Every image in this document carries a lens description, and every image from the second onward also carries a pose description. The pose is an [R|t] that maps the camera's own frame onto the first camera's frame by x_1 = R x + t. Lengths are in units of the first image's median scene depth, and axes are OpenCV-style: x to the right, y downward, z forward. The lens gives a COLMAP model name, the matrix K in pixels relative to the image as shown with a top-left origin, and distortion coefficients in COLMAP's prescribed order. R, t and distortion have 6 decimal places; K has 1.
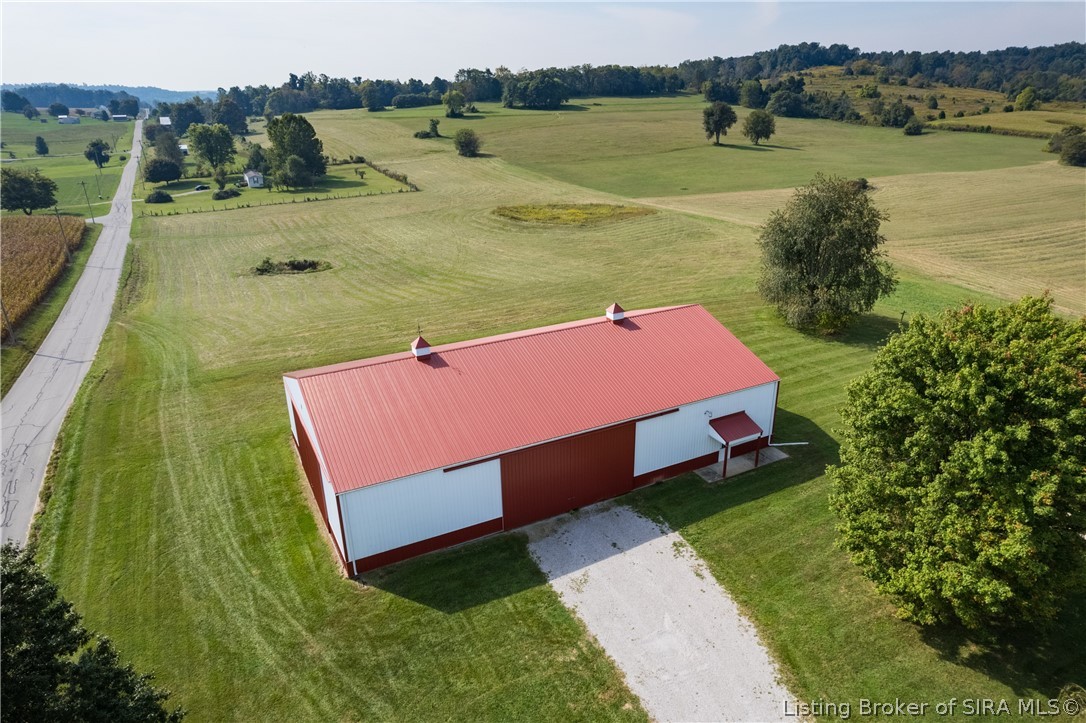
lens RADIAL K [[699.5, 0, 547.1], [0, 699.5, 365.7], [0, 0, 1]] dist [-0.080569, 0.075385]
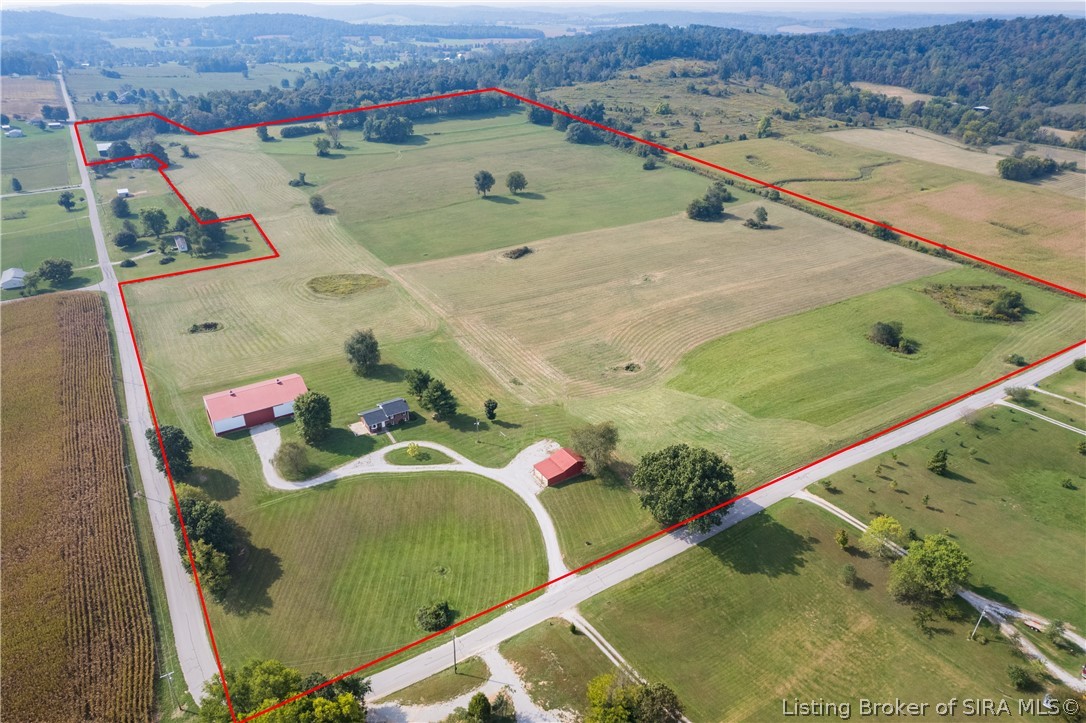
lens RADIAL K [[699.5, 0, 547.1], [0, 699.5, 365.7], [0, 0, 1]] dist [-0.080569, 0.075385]
pose [[0.995938, -0.018437, 0.088132, 0.219000], [0.009262, 0.994597, 0.103399, -0.094345], [-0.089563, -0.102163, 0.990728, -0.544282]]
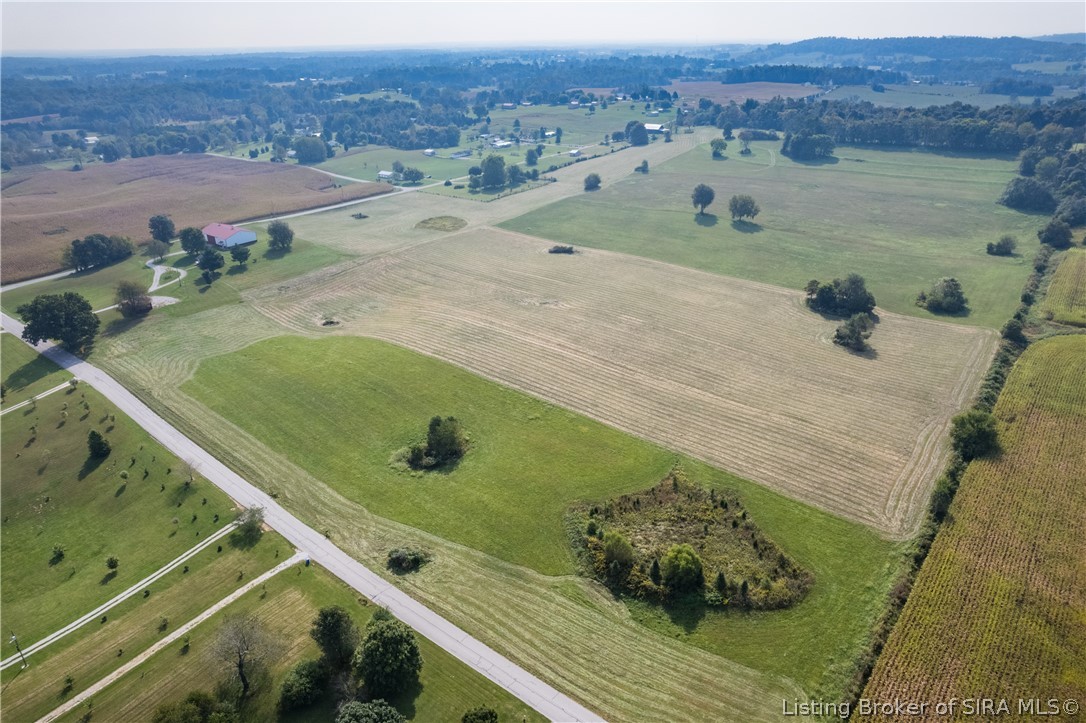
lens RADIAL K [[652.3, 0, 519.0], [0, 652.3, 347.9], [0, 0, 1]] dist [-0.079468, 0.069692]
pose [[0.415952, 0.405590, -0.813929, 1.211092], [-0.326185, 0.902016, 0.282790, -0.301226], [0.848874, 0.147864, 0.507493, 0.048122]]
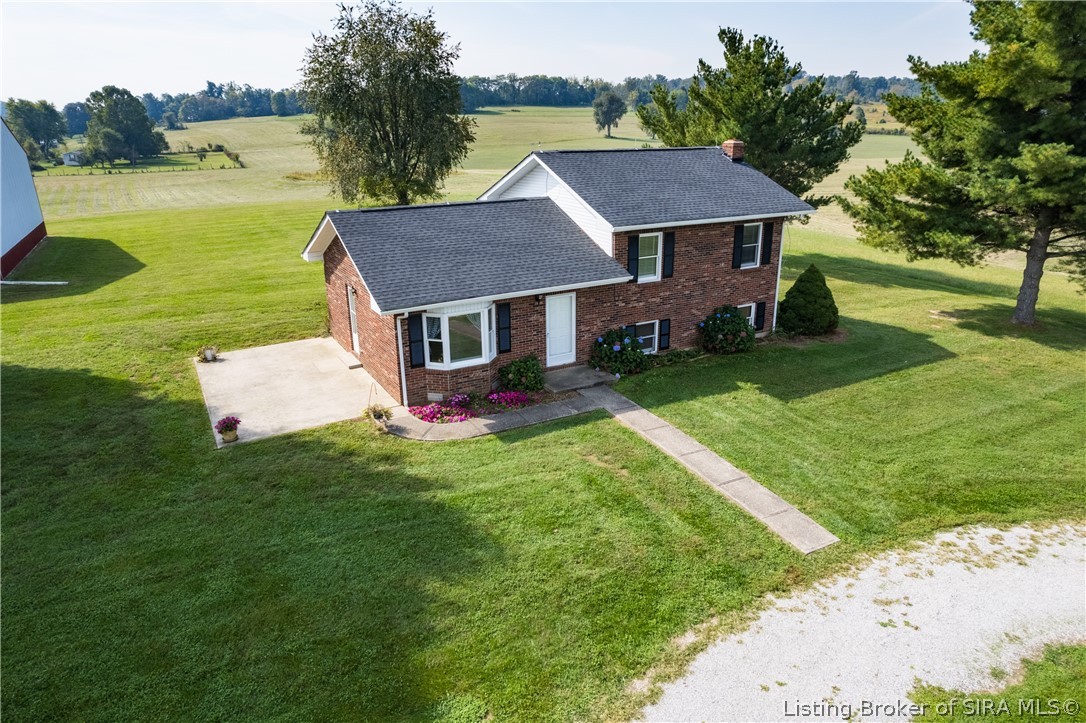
lens RADIAL K [[699.1, 0, 544.4], [0, 699.1, 365.3], [0, 0, 1]] dist [-0.090623, 0.089493]
pose [[0.999644, -0.002554, 0.026554, 0.119240], [0.003701, 0.999057, -0.043262, 0.032335], [-0.026418, 0.043345, 0.998711, 0.056785]]
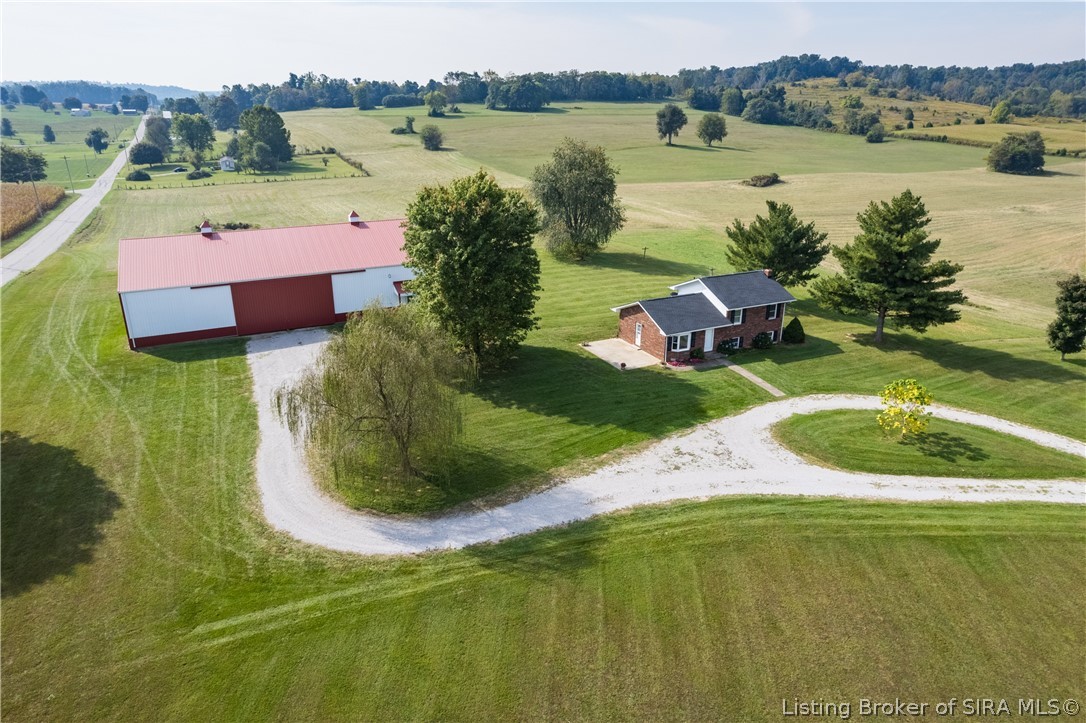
lens RADIAL K [[711.3, 0, 546.2], [0, 711.3, 364.5], [0, 0, 1]] dist [-0.083183, 0.079340]
pose [[0.999276, 0.030067, -0.023309, 0.083666], [-0.030464, 0.999394, -0.016829, 0.037750], [0.022789, 0.017527, 0.999587, -0.072859]]
